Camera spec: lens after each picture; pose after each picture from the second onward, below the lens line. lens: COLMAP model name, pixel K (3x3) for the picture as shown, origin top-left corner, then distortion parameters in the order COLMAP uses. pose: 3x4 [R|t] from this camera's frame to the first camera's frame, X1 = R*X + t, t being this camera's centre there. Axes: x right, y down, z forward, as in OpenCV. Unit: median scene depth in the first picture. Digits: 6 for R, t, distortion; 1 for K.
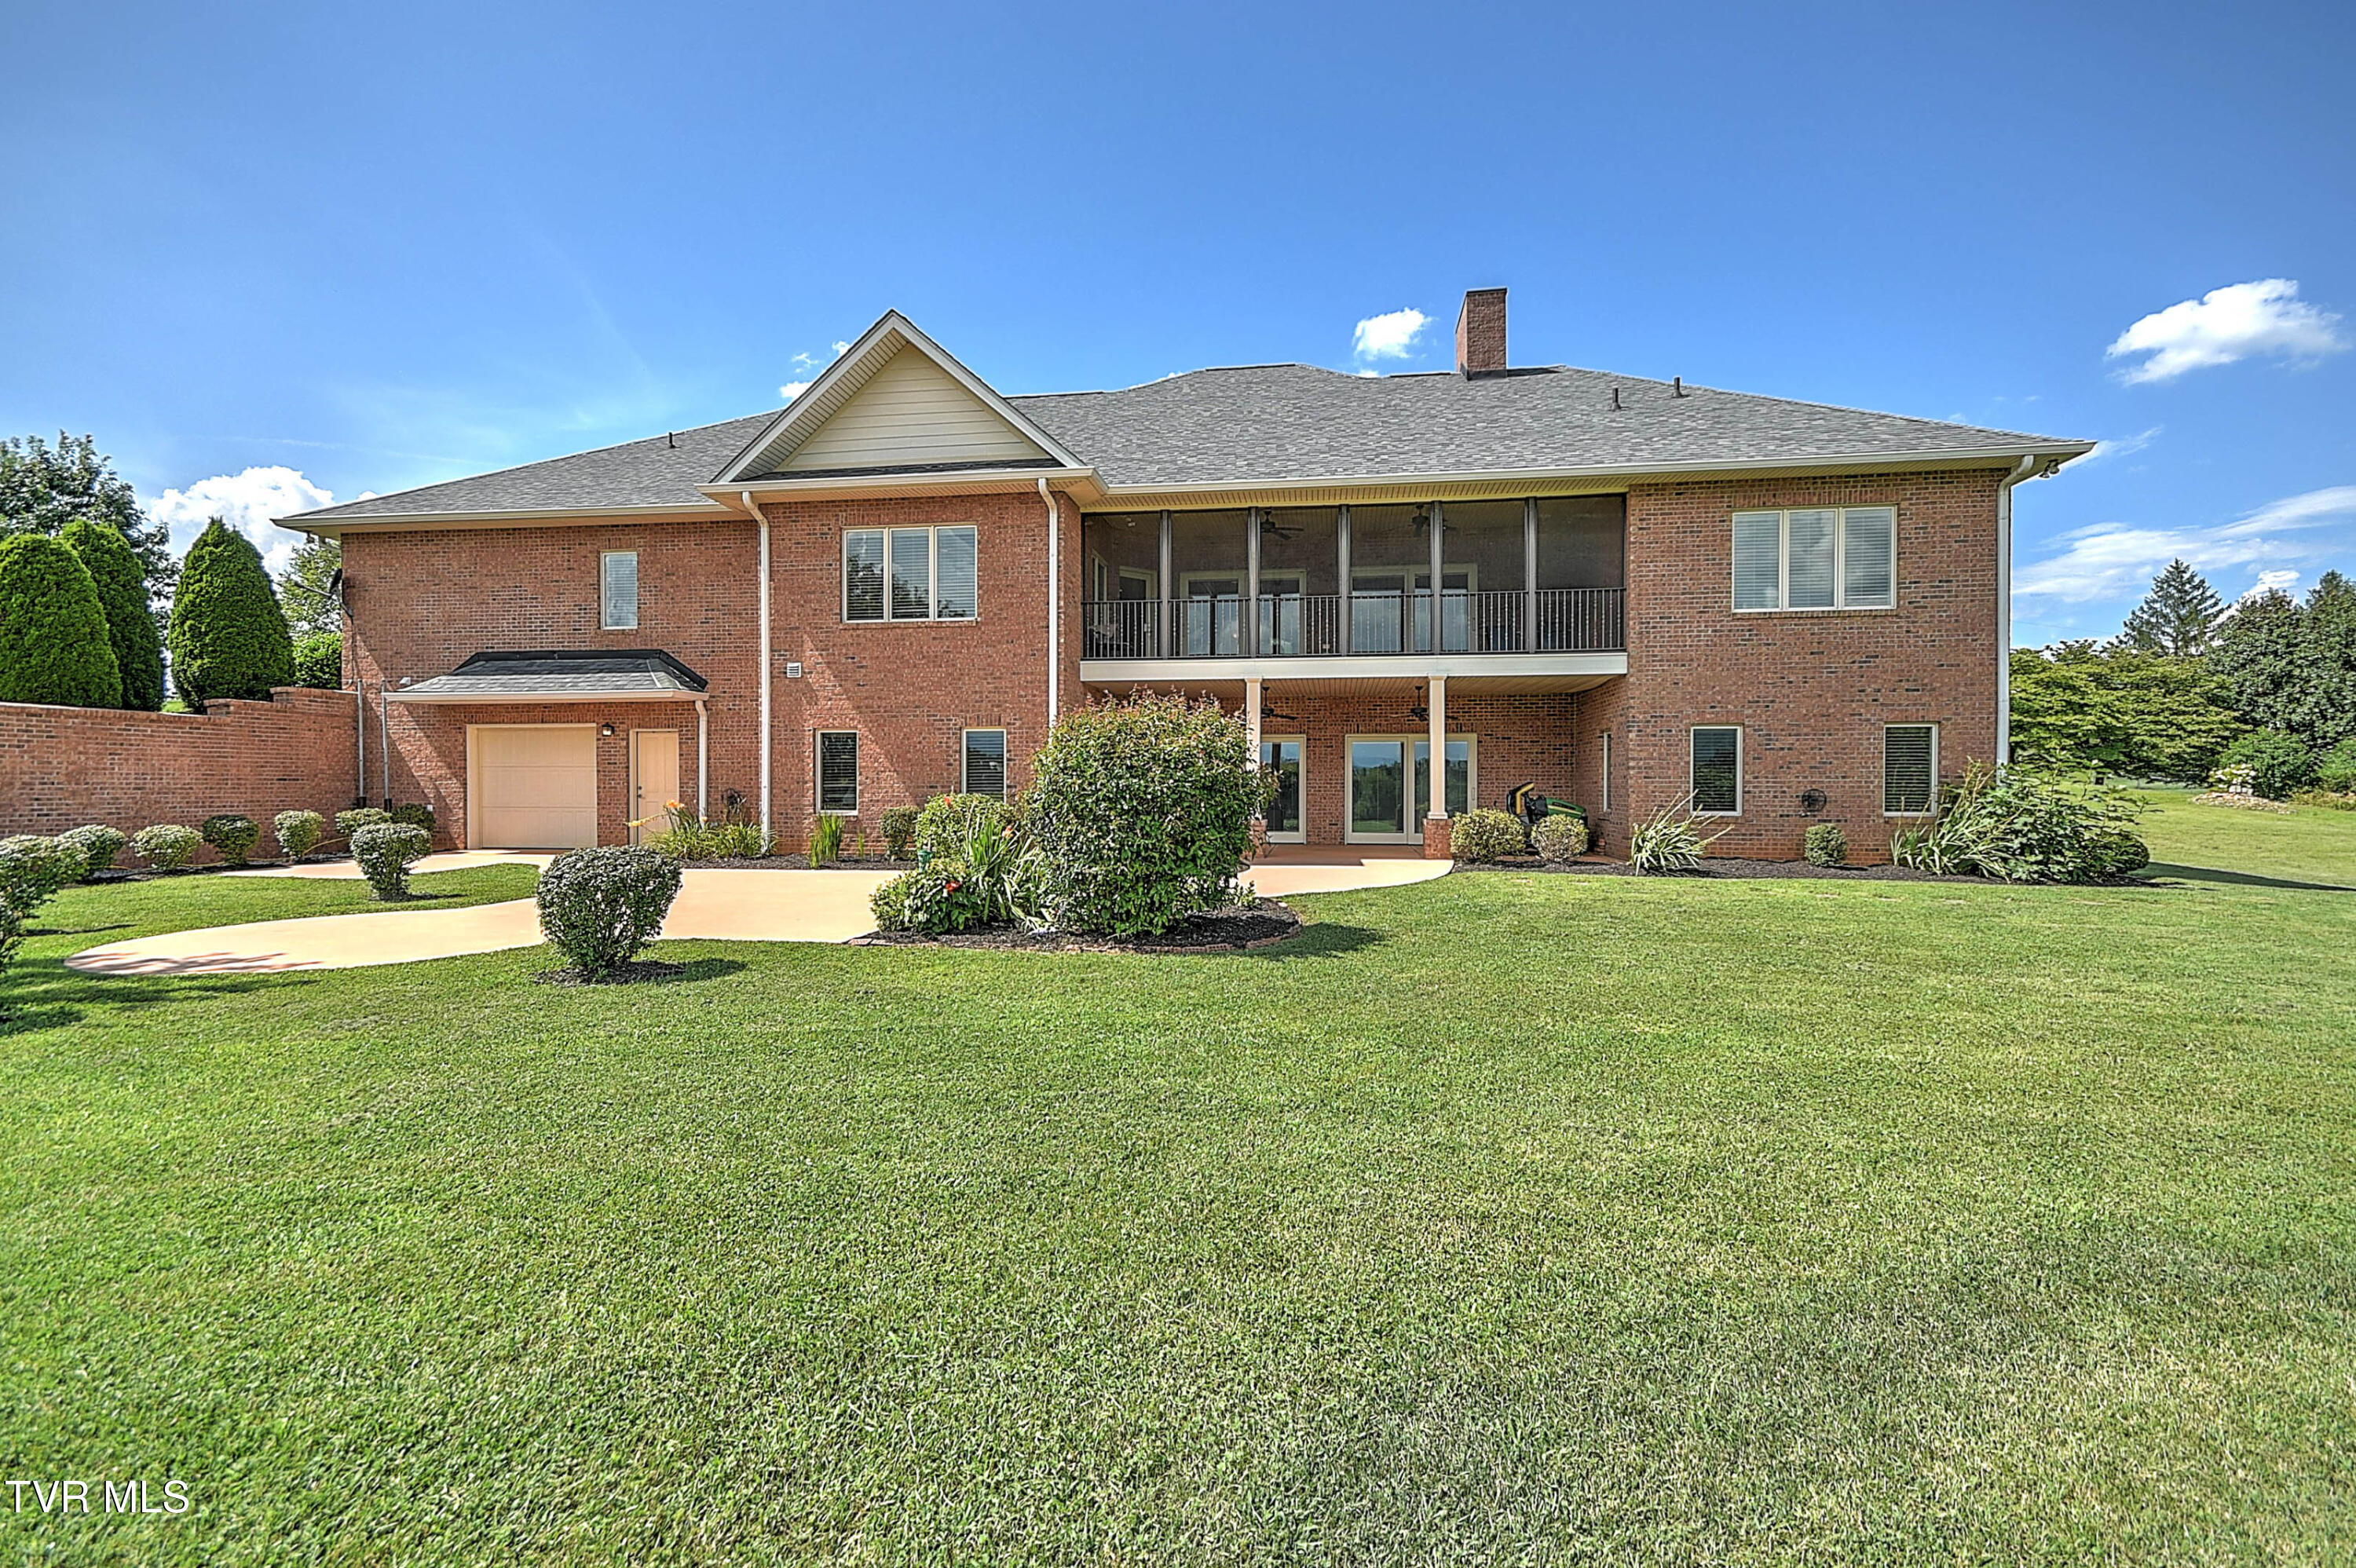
lens RADIAL K [[1056.1, 0, 1178.0], [0, 1056.1, 784.0], [0, 0, 1]] dist [0.025338, -0.018108]
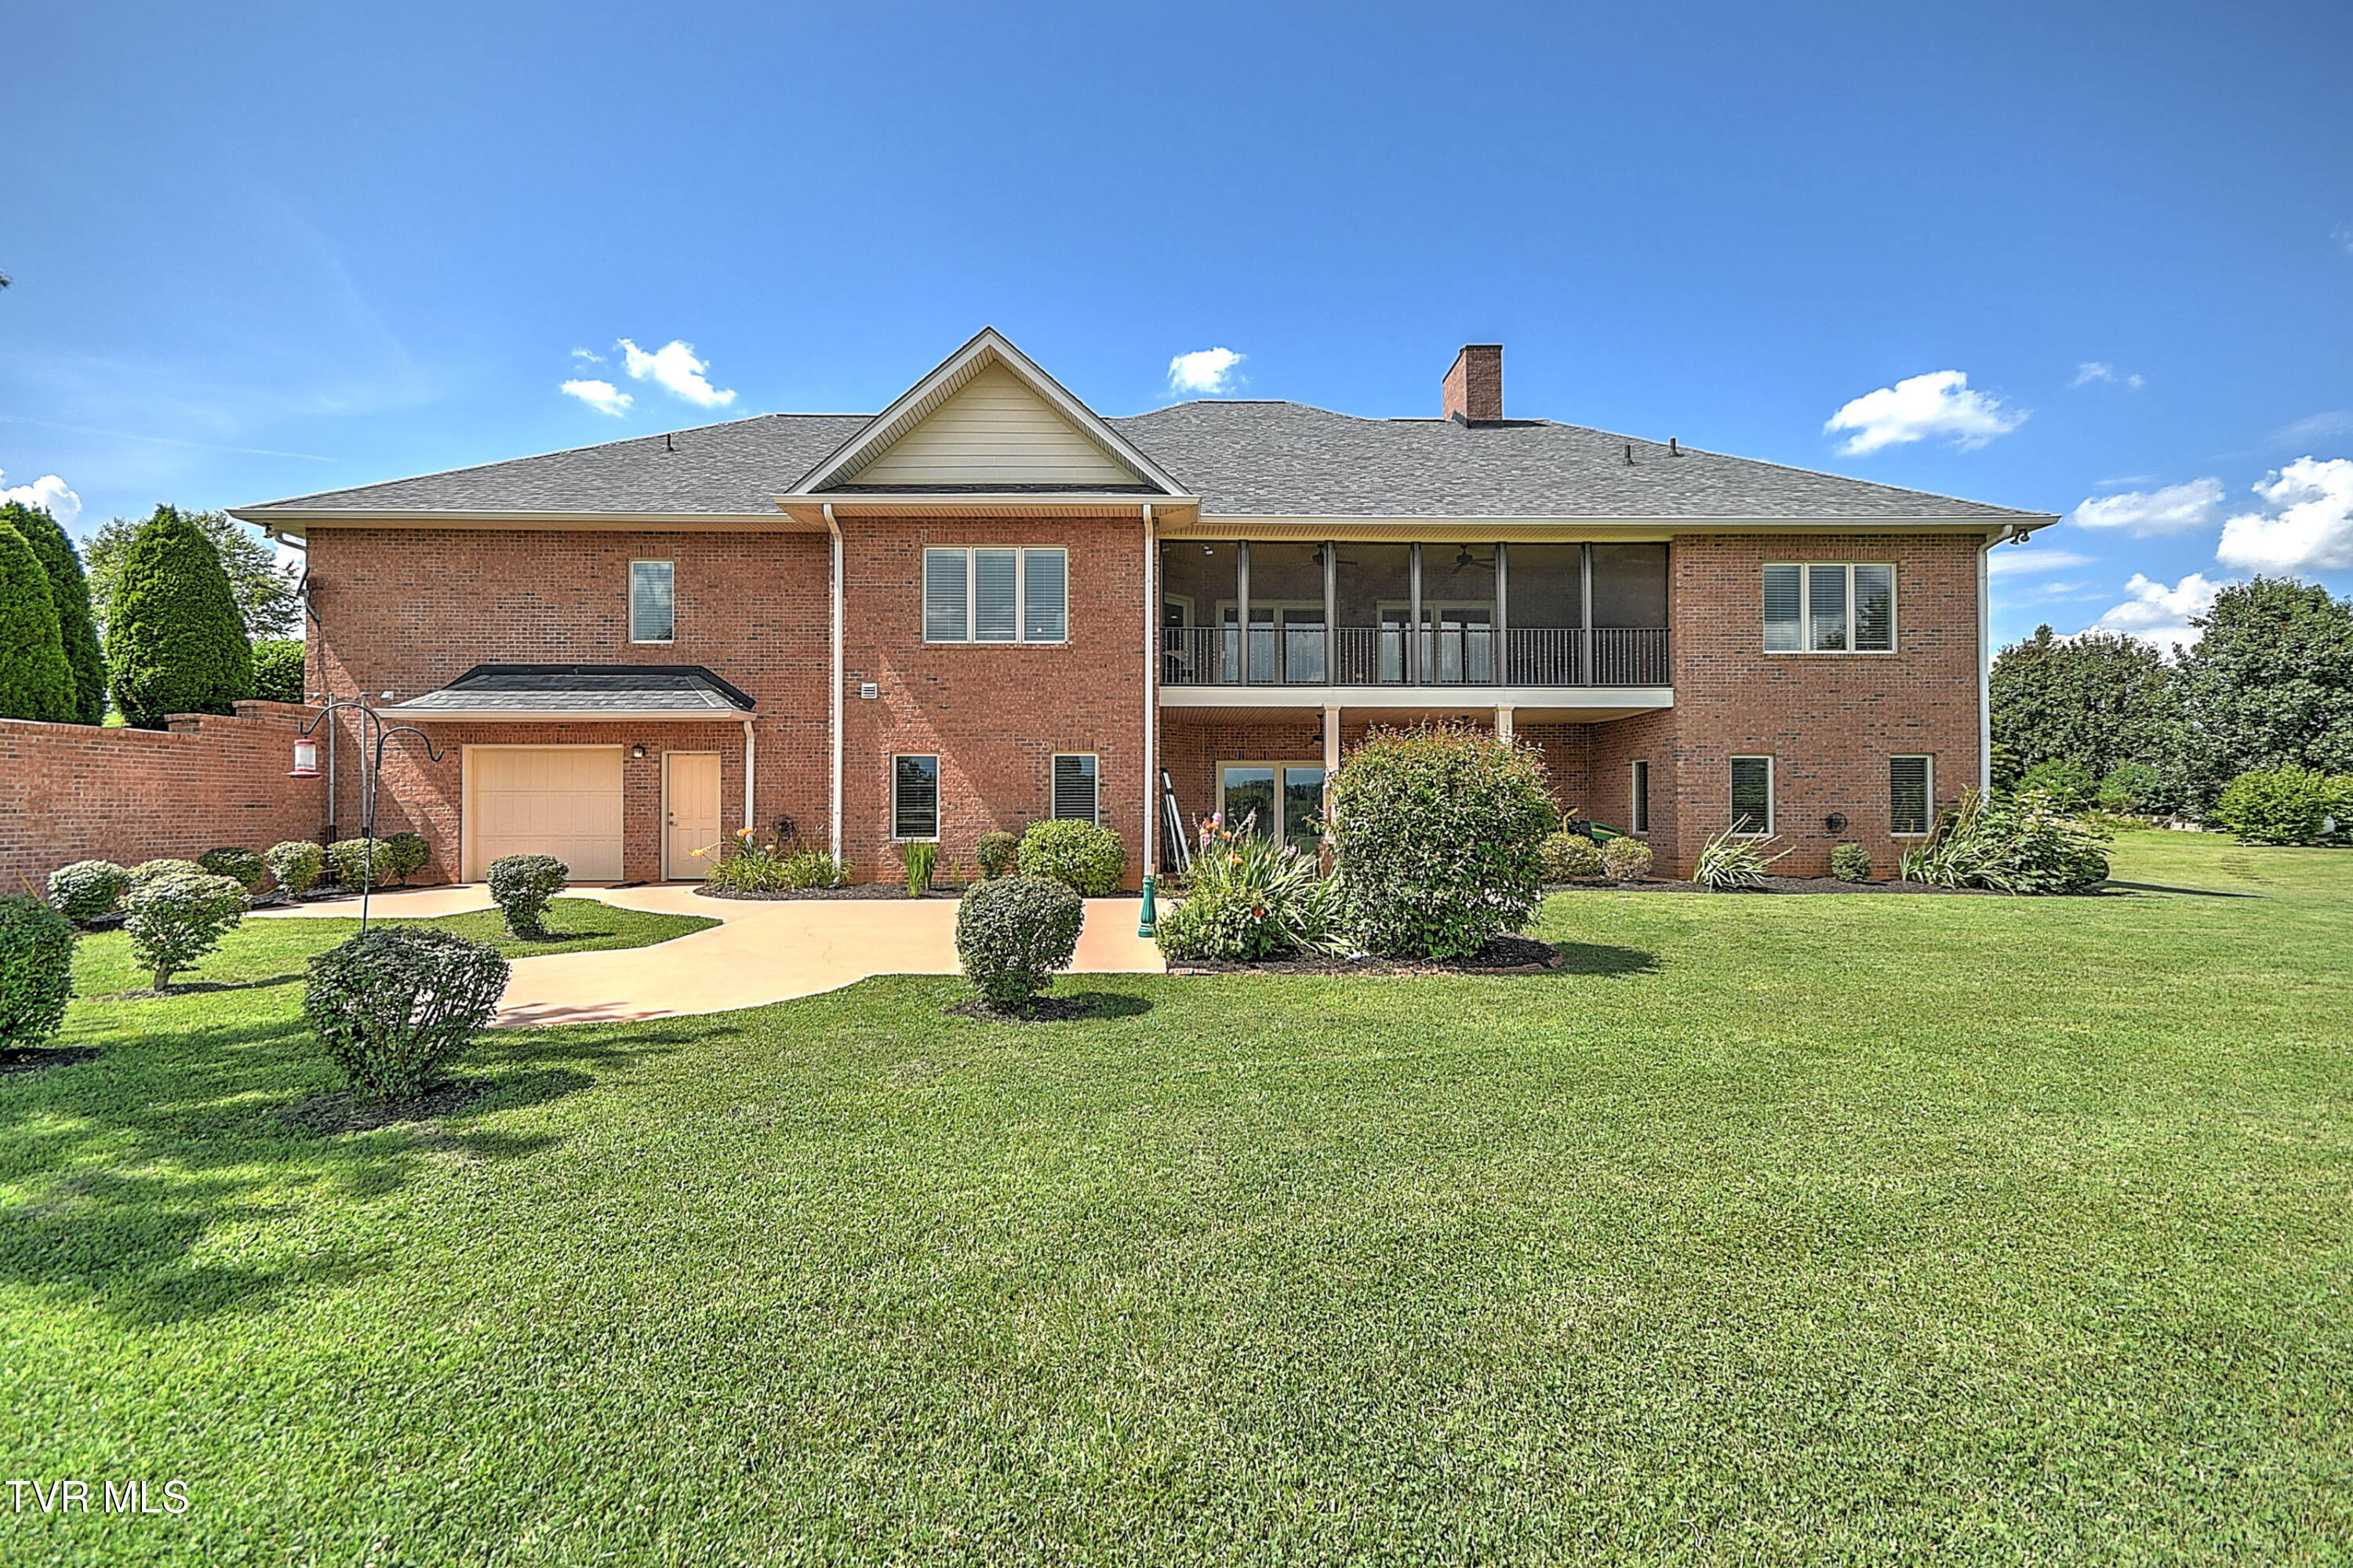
lens RADIAL K [[1054.9, 0, 1176.5], [0, 1054.9, 784.0], [0, 0, 1]] dist [0.025338, -0.018108]
pose [[0.986127, 0.002033, 0.165978, -0.247747], [0.001590, 0.999763, -0.021693, -0.002210], [-0.165983, 0.021656, 0.985891, 0.013154]]
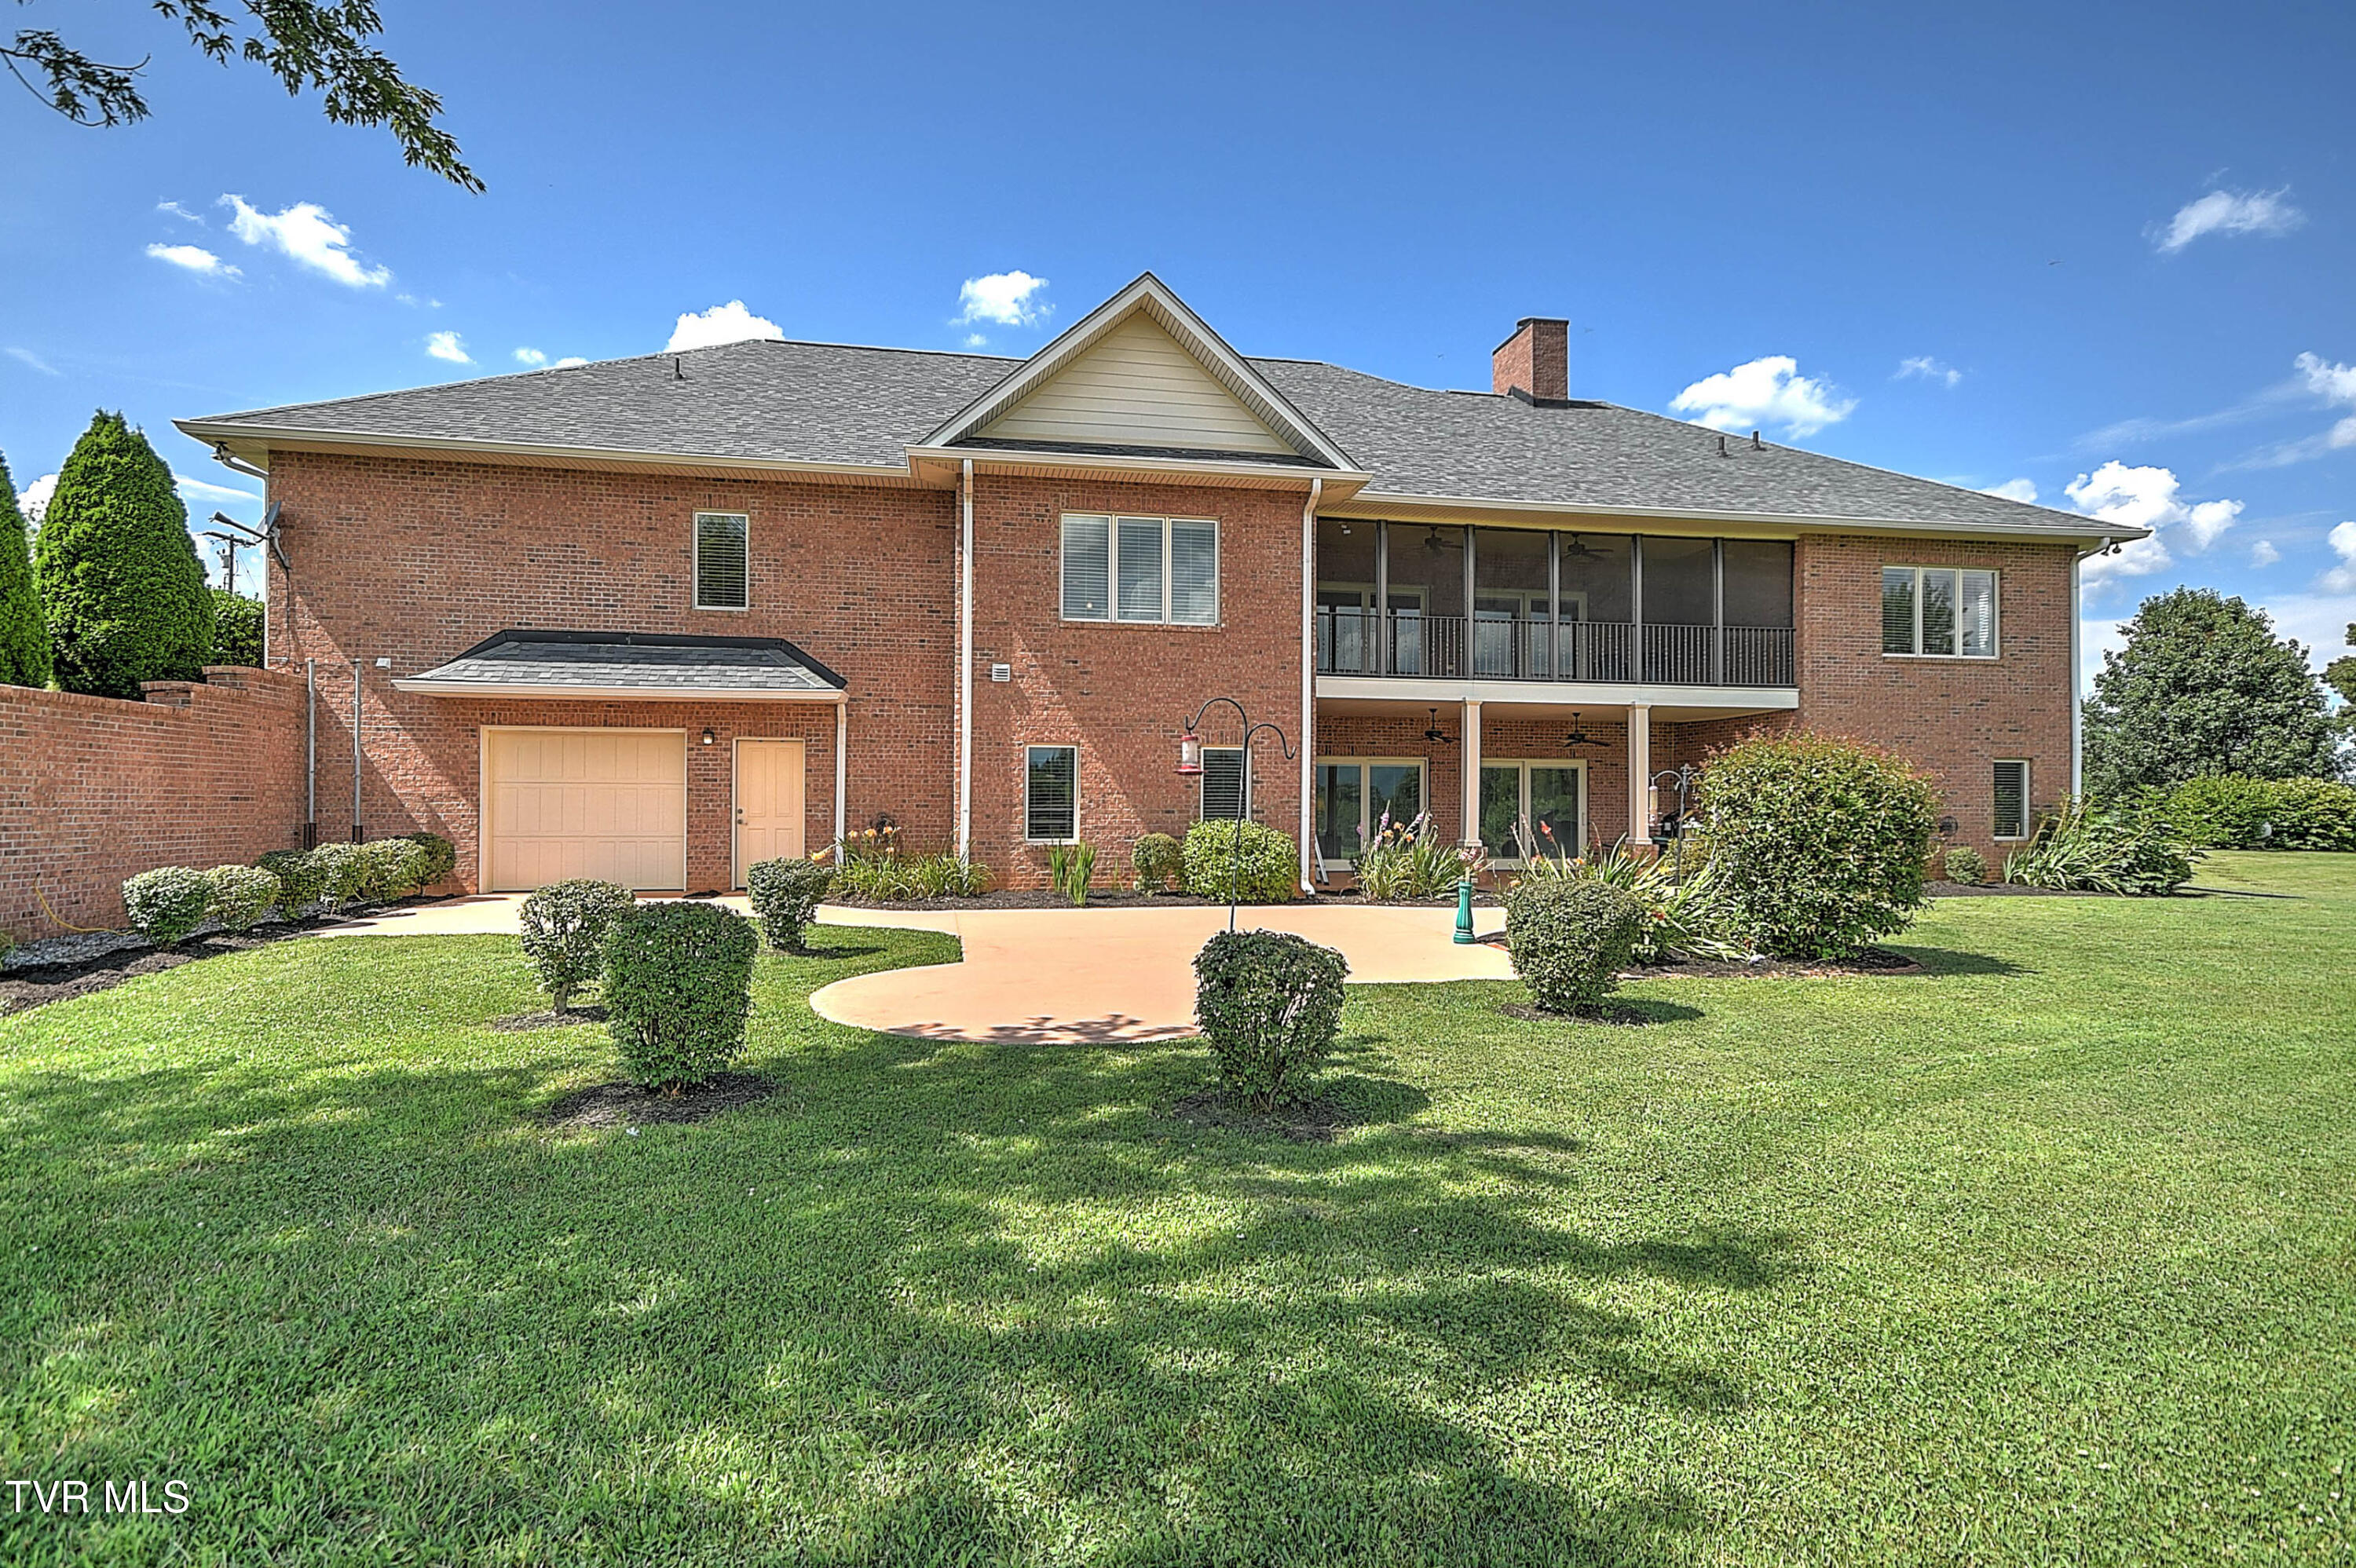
lens RADIAL K [[1213.9, 0, 1174.5], [0, 1213.9, 778.5], [0, 0, 1]] dist [0.023578, -0.001017]
pose [[0.944435, 0.011603, 0.328493, -0.550635], [-0.004523, 0.999741, -0.022308, -0.002340], [-0.328666, 0.019583, 0.944243, 0.040710]]
